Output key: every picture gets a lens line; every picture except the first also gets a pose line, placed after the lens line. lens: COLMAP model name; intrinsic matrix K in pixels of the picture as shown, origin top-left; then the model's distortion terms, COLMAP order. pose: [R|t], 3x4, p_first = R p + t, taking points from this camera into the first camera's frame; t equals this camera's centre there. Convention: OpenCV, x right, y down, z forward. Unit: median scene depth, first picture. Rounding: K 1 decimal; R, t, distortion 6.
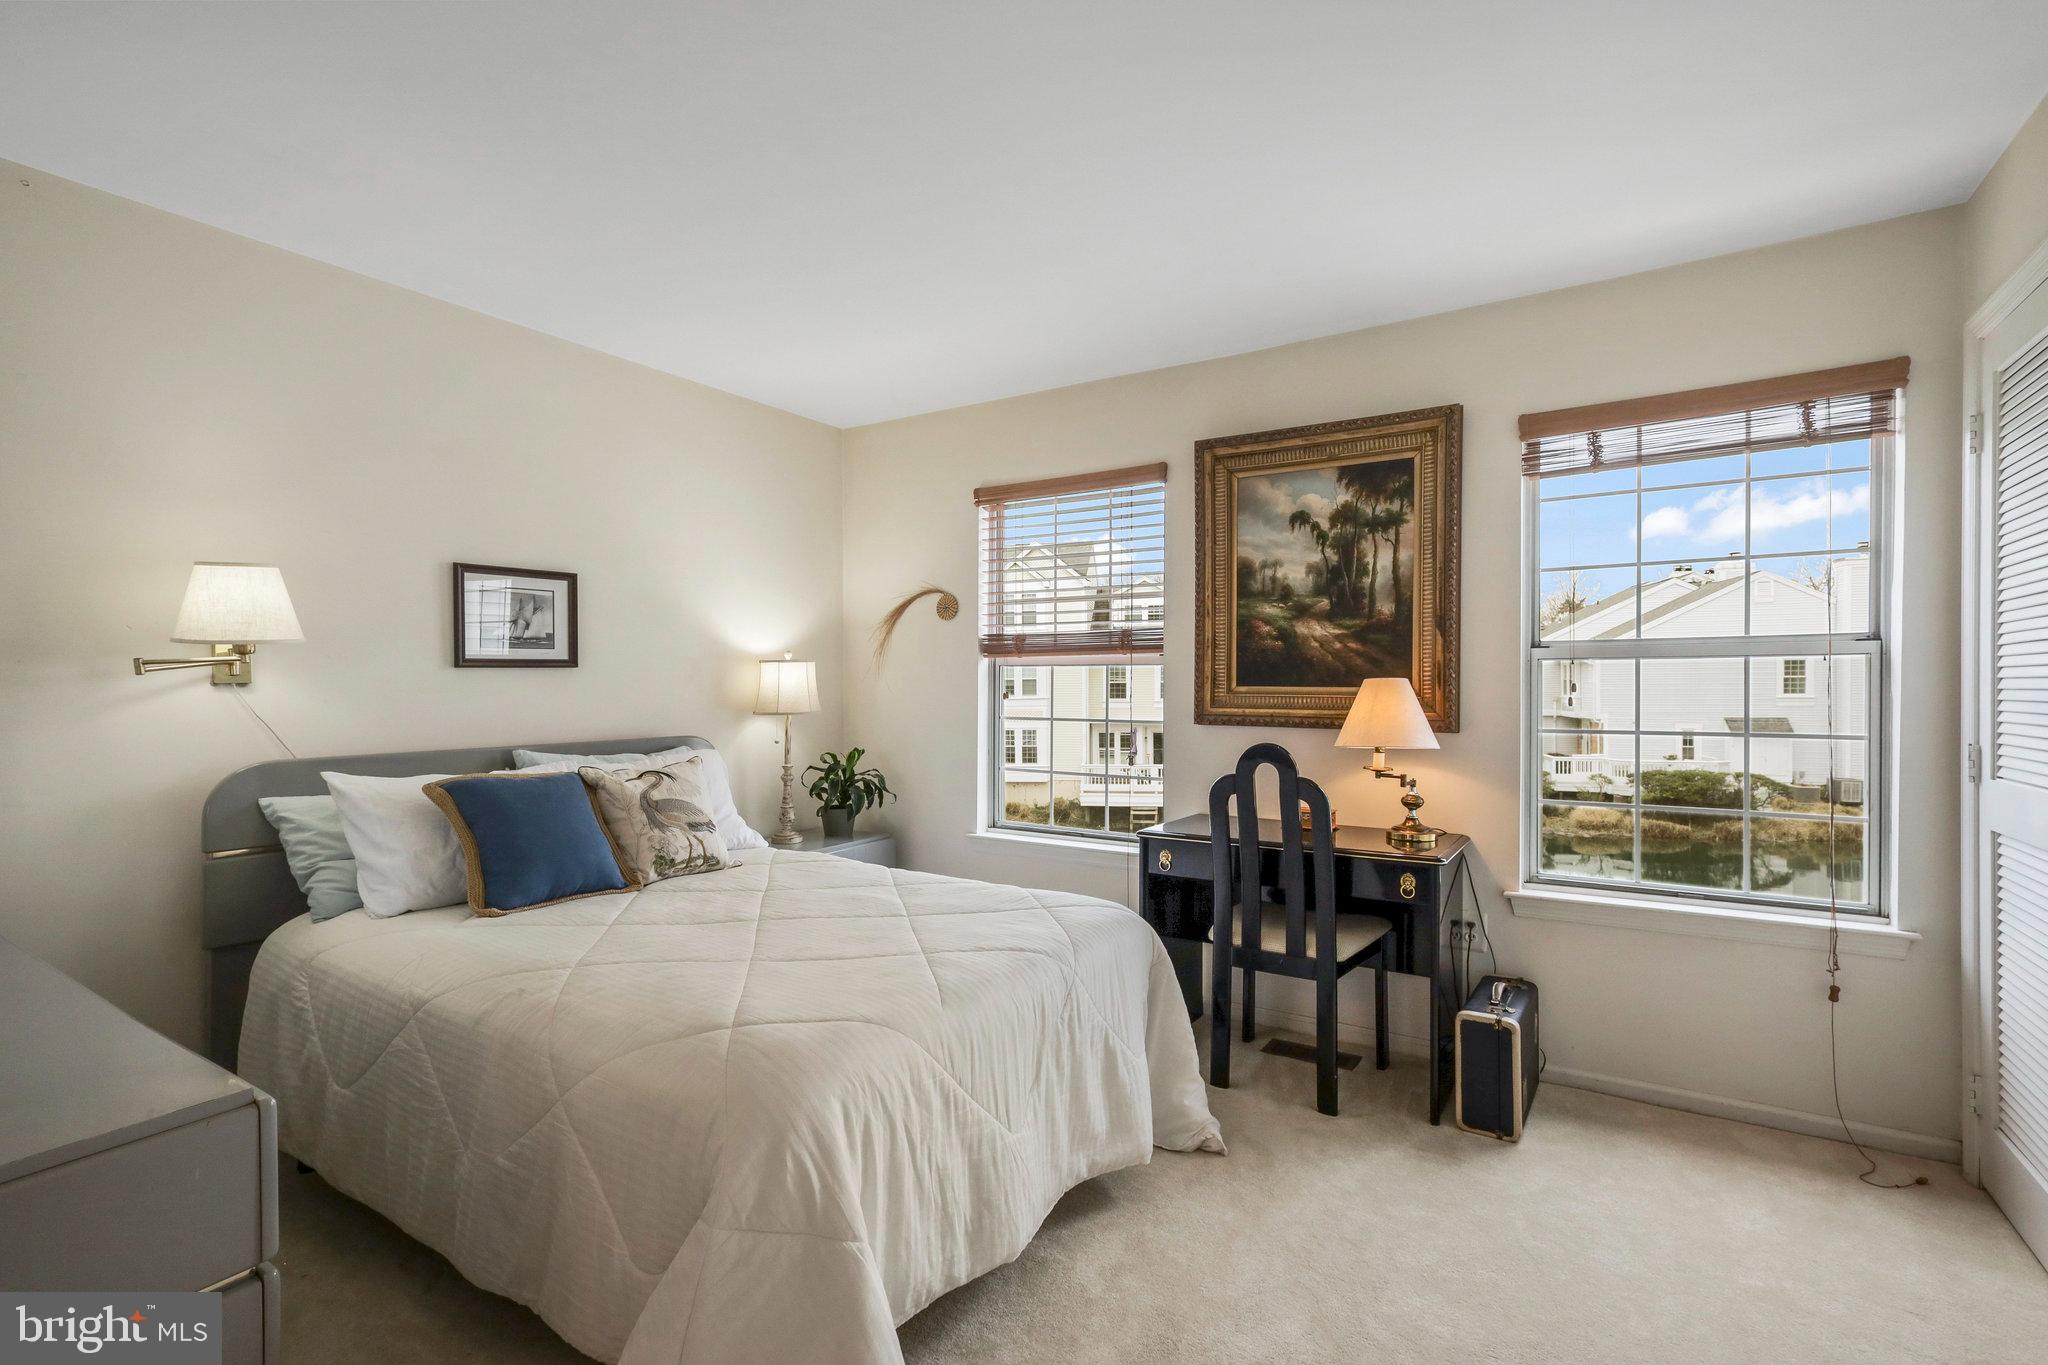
lens RADIAL K [[951.7, 0, 1031.3], [0, 951.7, 683.3], [0, 0, 1]] dist [0.009837, -0.003437]
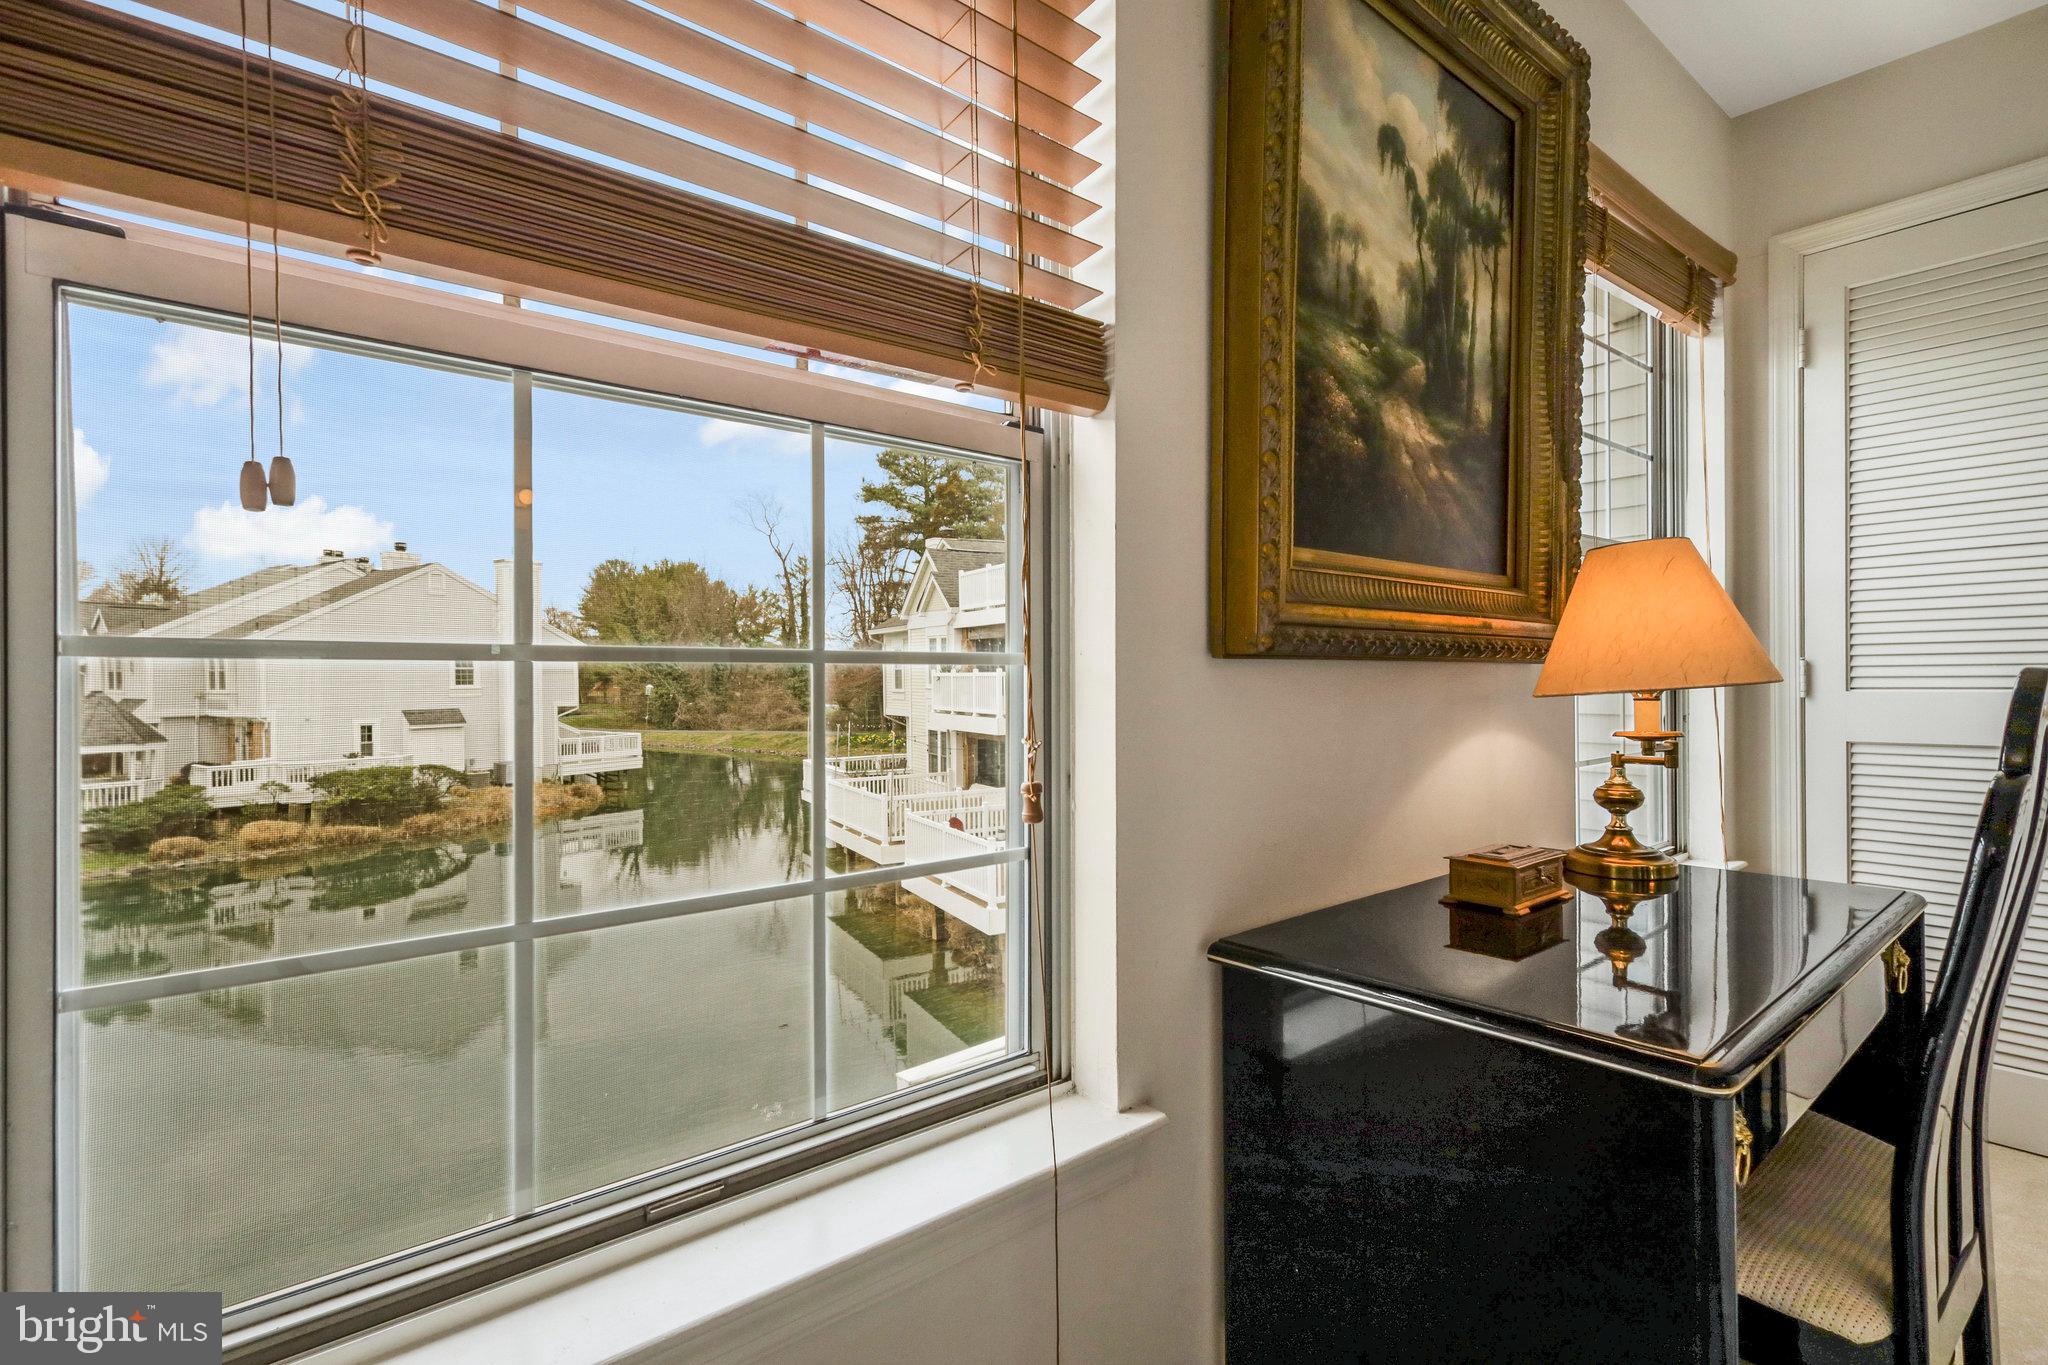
lens RADIAL K [[951.7, 0, 1012.0], [0, 951.7, 676.5], [0, 0, 1]] dist [0.009837, -0.003437]
pose [[0.304499, -0.003588, 0.952506, -0.168014], [0.008487, 0.999963, 0.001054, 0.055990], [-0.952475, 0.007763, 0.304519, 1.113342]]
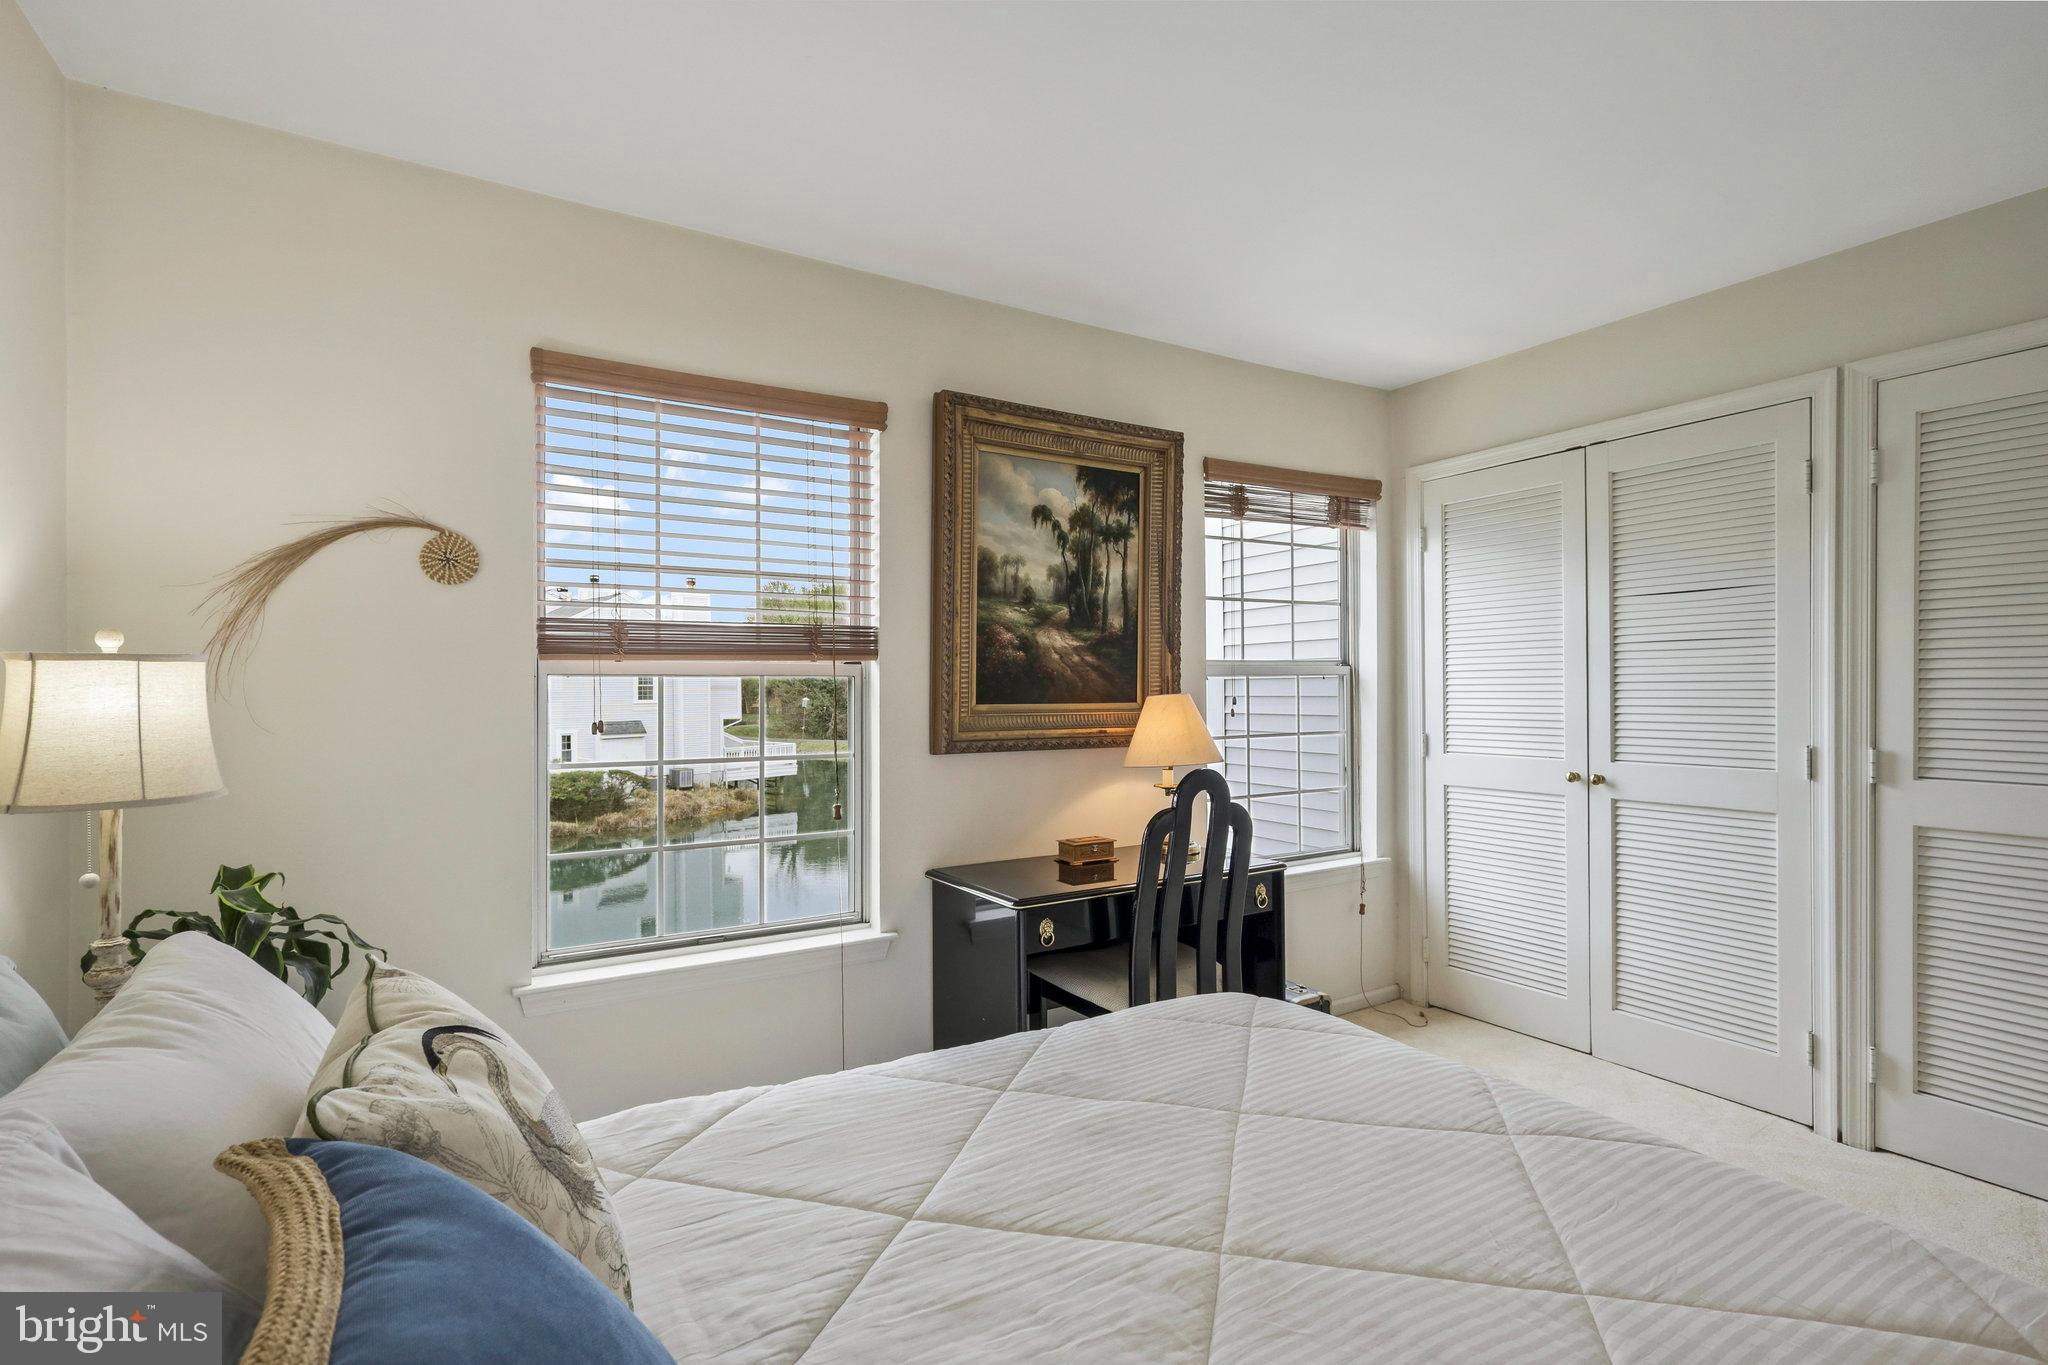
lens RADIAL K [[951.7, 0, 1020.6], [0, 951.7, 686.5], [0, 0, 1]] dist [0.009837, -0.003437]
pose [[0.439756, -0.003123, 0.898112, -0.561830], [0.007330, 0.999973, -0.000112, -0.013505], [-0.898087, 0.006633, 0.439767, 0.679995]]
